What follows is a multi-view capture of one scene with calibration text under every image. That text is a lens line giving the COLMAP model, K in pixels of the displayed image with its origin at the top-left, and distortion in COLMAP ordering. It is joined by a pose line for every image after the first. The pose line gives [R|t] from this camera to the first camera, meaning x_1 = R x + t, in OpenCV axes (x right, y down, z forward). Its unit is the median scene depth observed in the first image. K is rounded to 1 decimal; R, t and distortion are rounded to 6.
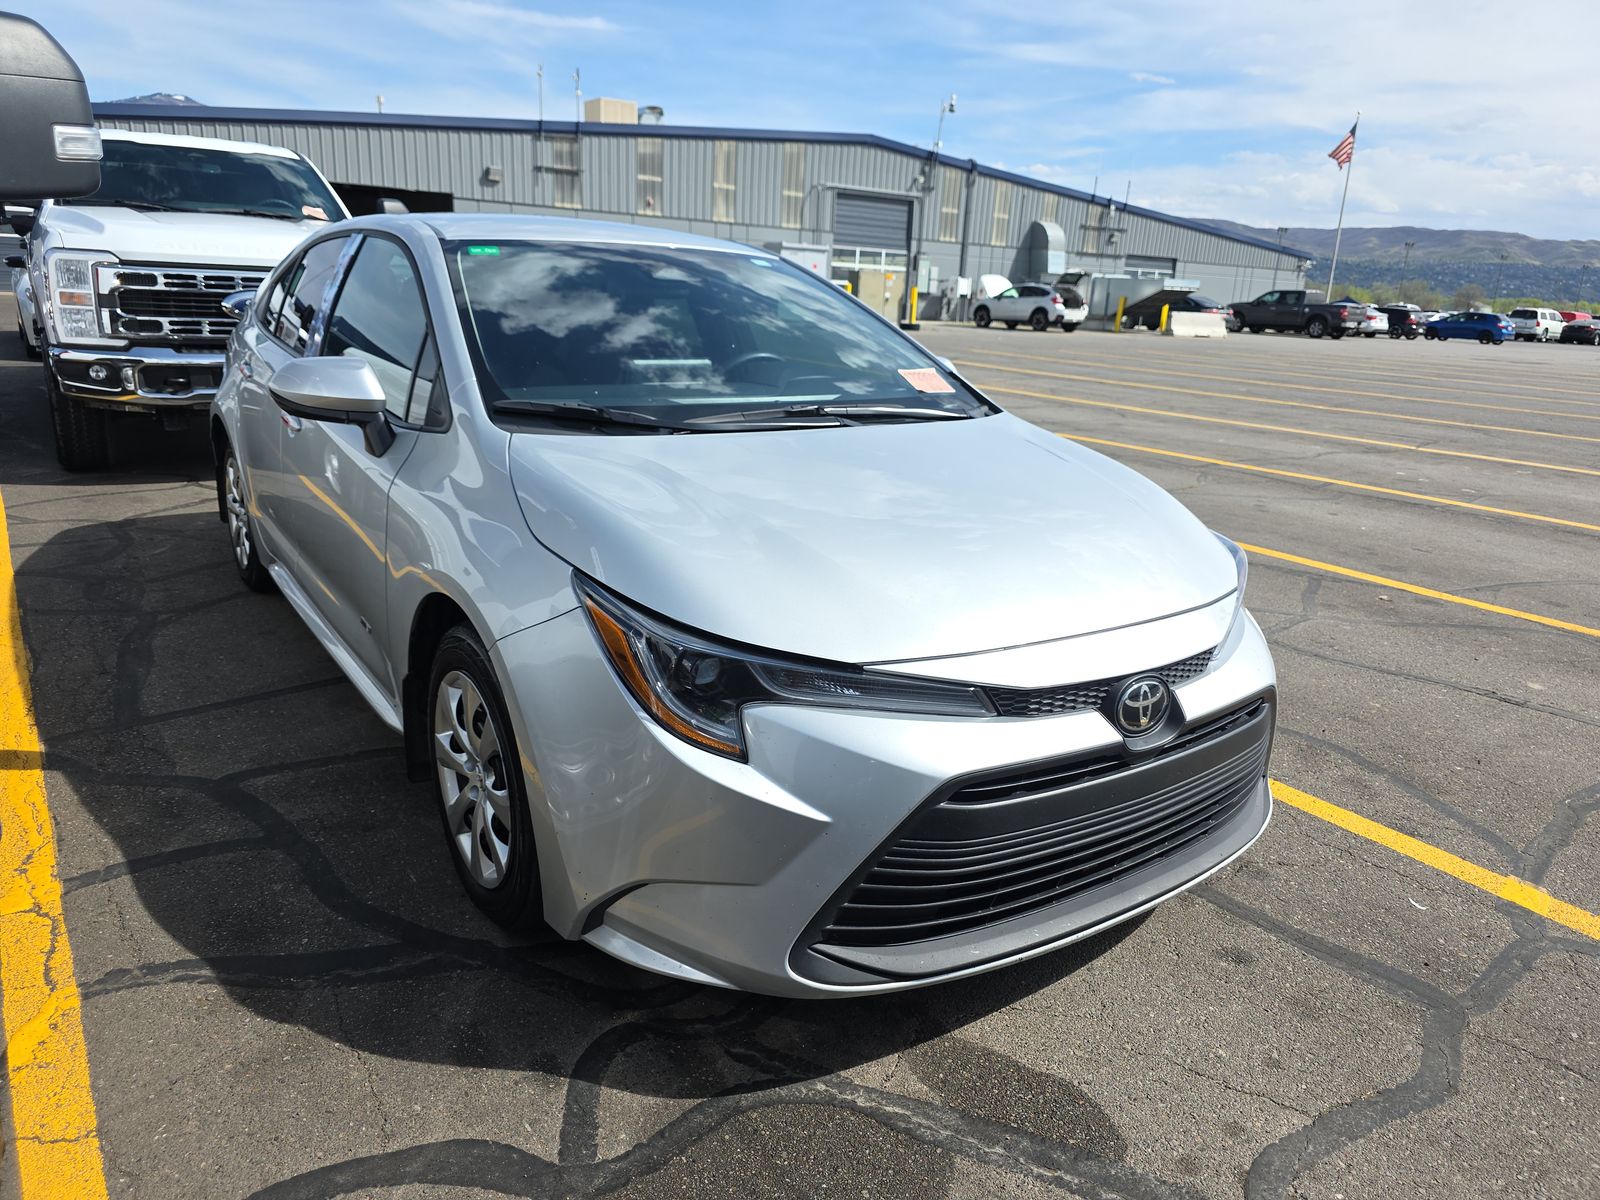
lens RADIAL K [[1095.2, 0, 800.0], [0, 1095.2, 600.0], [0, 0, 1]] dist [0.005281, 0.001127]
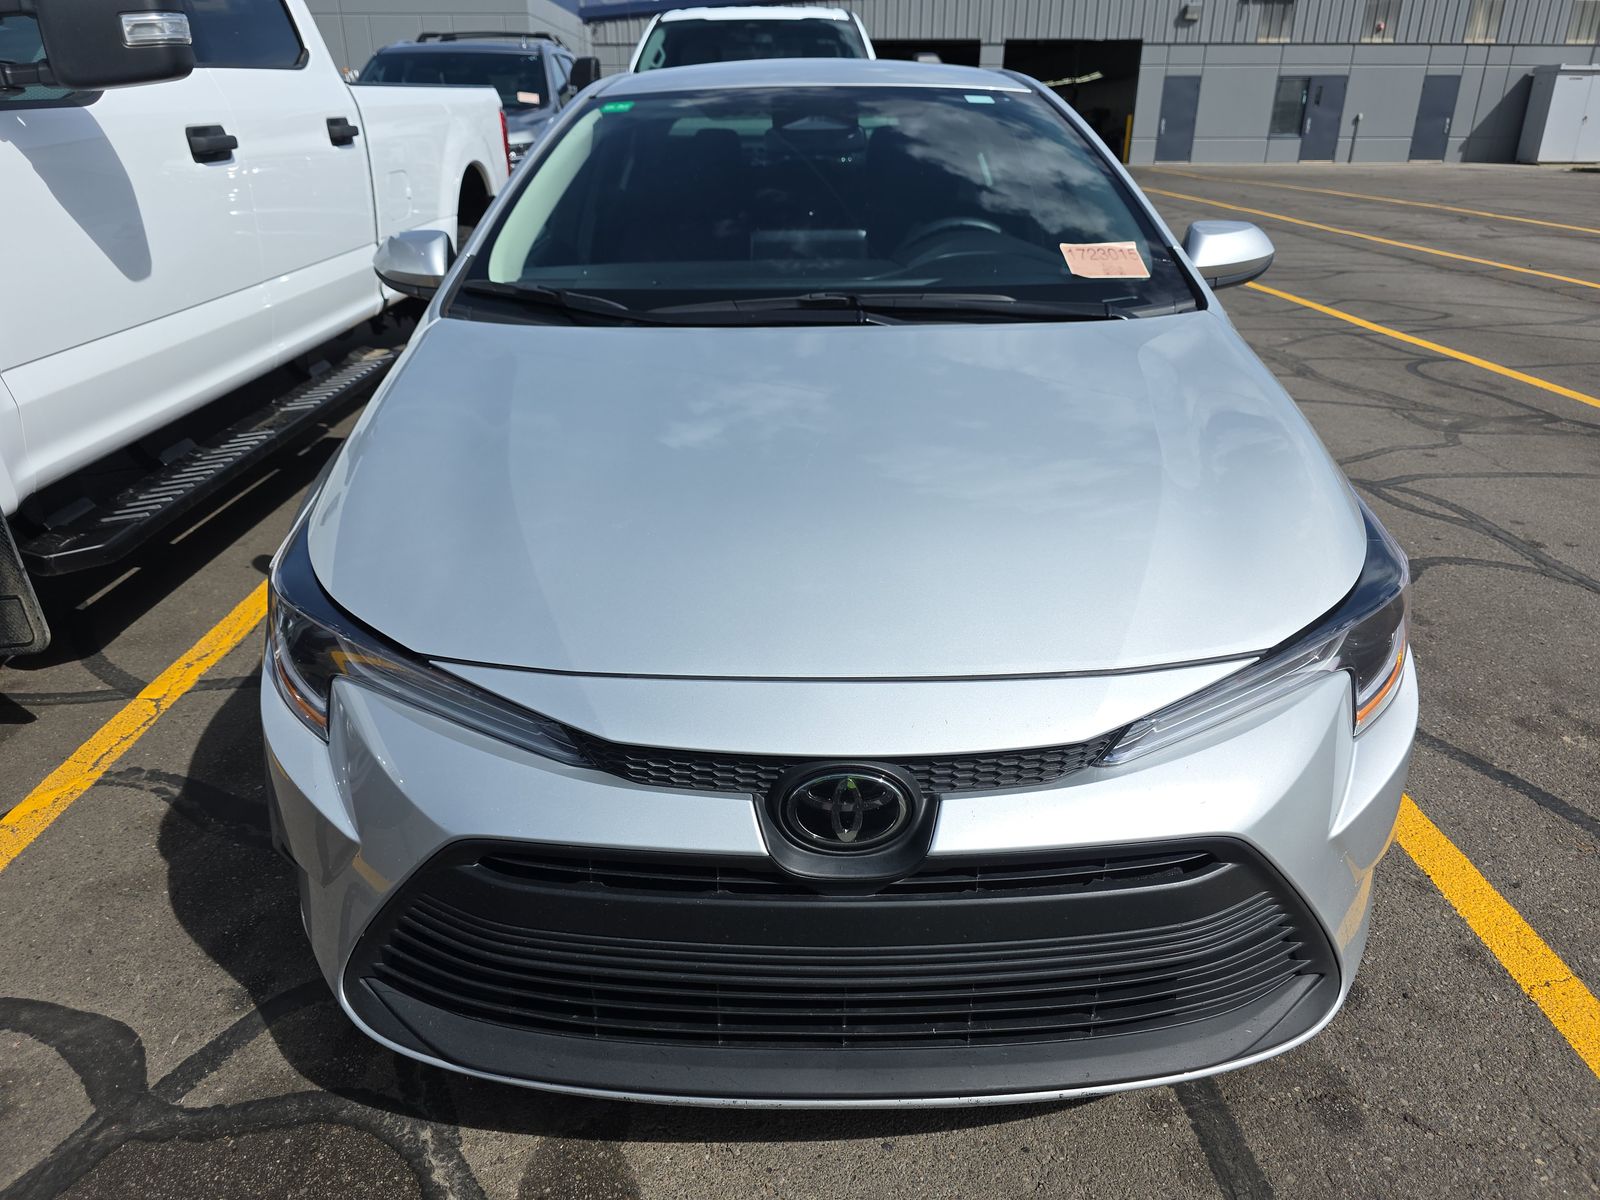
lens RADIAL K [[1100.6, 0, 799.6], [0, 1100.6, 593.8], [0, 0, 1]] dist [-0.001508, -0.004801]
pose [[0.813052, 0.181948, -0.553029, 0.580096], [-0.119462, 0.981837, 0.147396, -0.106471], [0.569803, -0.053775, 0.820020, 0.453068]]
